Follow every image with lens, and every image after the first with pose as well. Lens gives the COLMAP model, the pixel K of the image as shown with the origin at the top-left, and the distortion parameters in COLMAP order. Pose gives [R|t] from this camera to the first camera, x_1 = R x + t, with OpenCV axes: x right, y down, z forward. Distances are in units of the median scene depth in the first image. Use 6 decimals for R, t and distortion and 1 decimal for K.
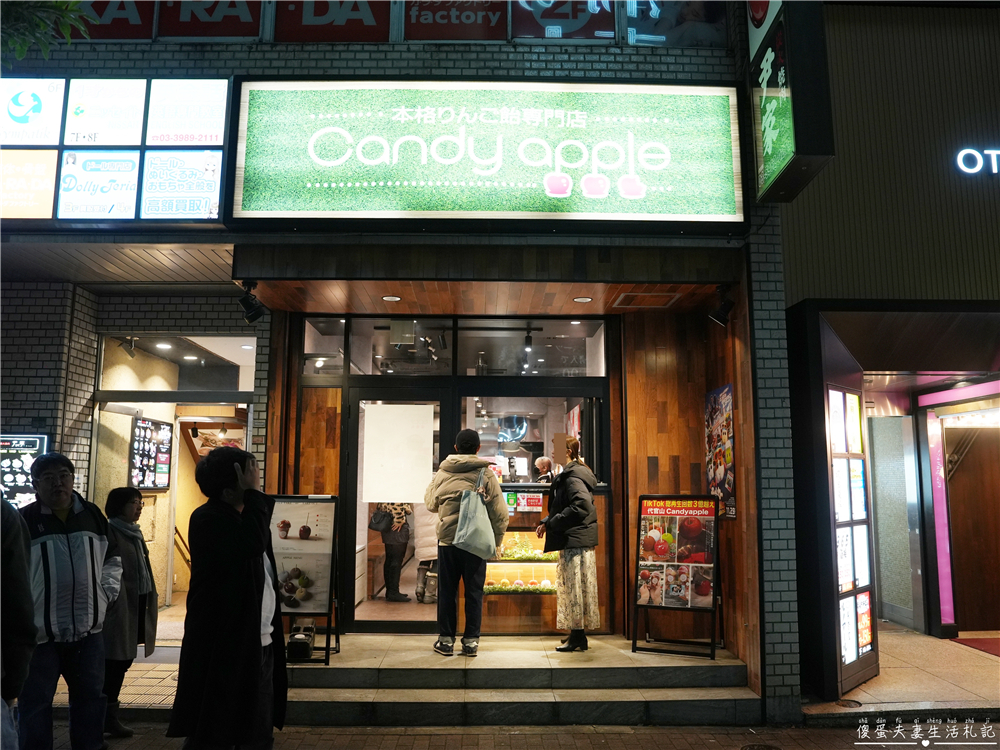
lens RADIAL K [[828.4, 0, 500.0], [0, 828.4, 375.0], [0, 0, 1]] dist [-0.008380, -0.001795]
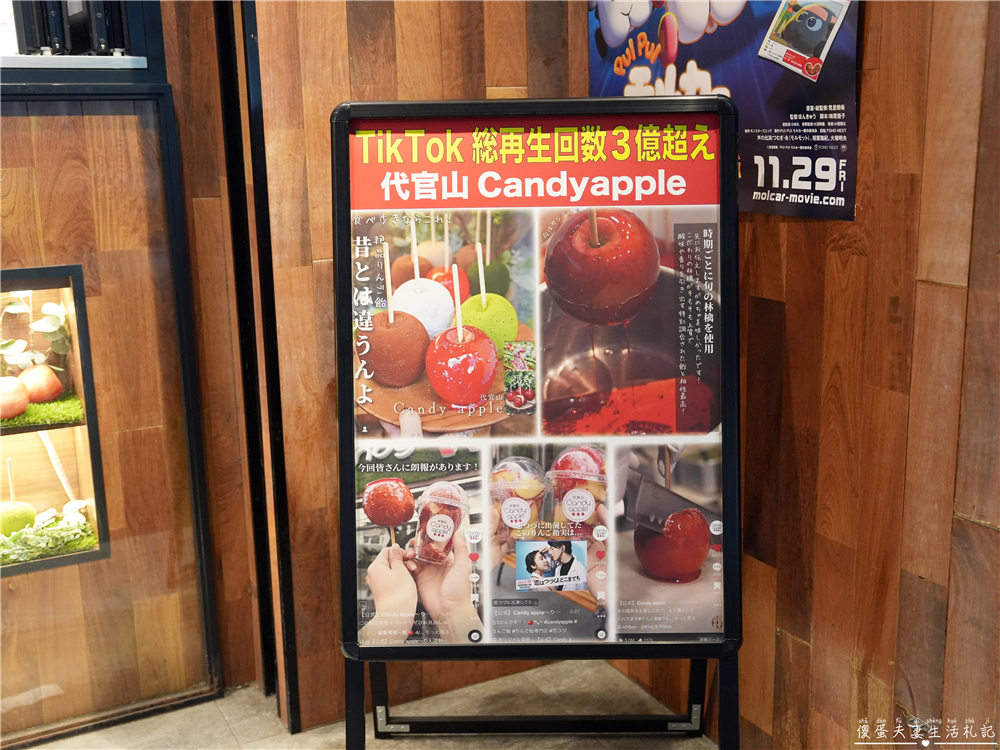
lens RADIAL K [[1103.8, 0, 500.0], [0, 1103.8, 375.0], [0, 0, 1]] dist [0.012971, 0.013427]
pose [[0.894436, -0.123406, 0.429832, 0.086663], [-0.039226, 0.935815, 0.350301, 0.115353], [-0.445473, -0.330182, 0.832186, 0.771735]]
